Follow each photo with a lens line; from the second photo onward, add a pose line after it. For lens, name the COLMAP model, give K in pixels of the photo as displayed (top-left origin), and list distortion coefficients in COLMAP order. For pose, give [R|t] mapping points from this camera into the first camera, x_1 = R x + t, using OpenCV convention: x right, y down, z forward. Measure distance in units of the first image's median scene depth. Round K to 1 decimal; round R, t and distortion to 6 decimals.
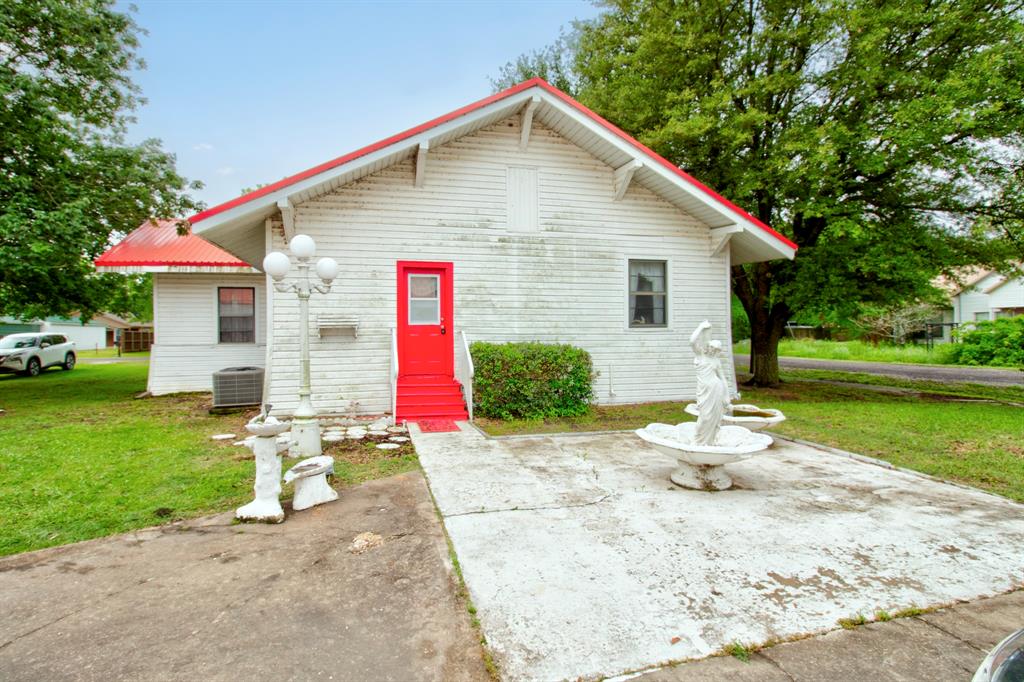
lens RADIAL K [[485.0, 0, 515.5], [0, 485.0, 340.7], [0, 0, 1]] dist [-0.005651, -0.006465]
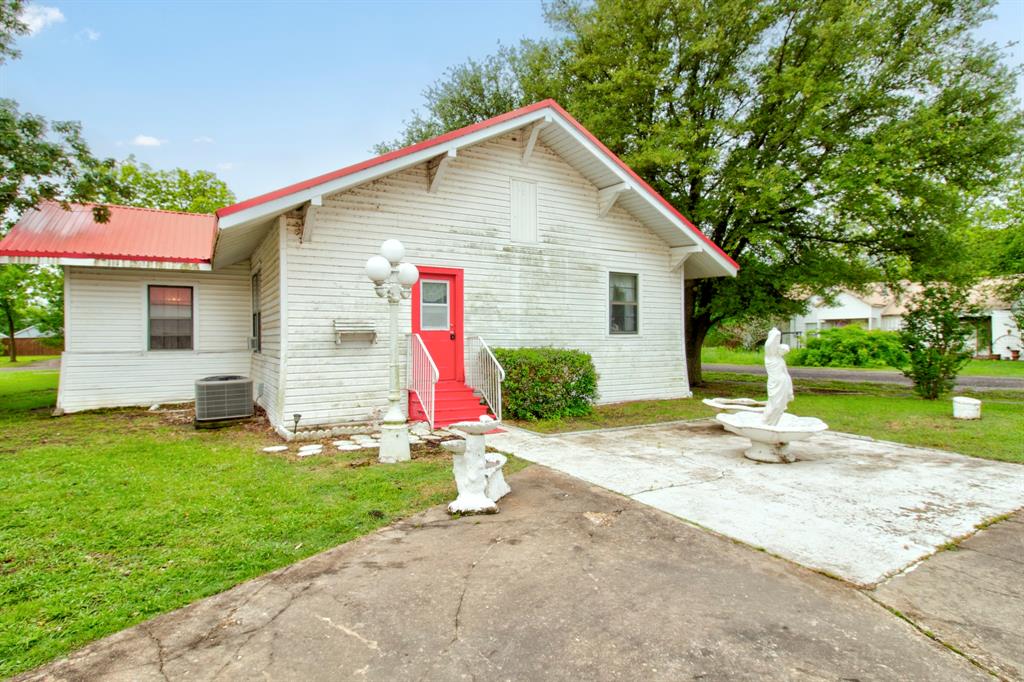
lens RADIAL K [[485.0, 0, 544.9], [0, 485.0, 347.7], [0, 0, 1]] dist [-0.005651, -0.006465]
pose [[0.965252, -0.002330, 0.261311, -0.250481], [0.002013, 0.999997, 0.001482, 0.002099], [-0.261313, -0.000905, 0.965254, -0.027849]]
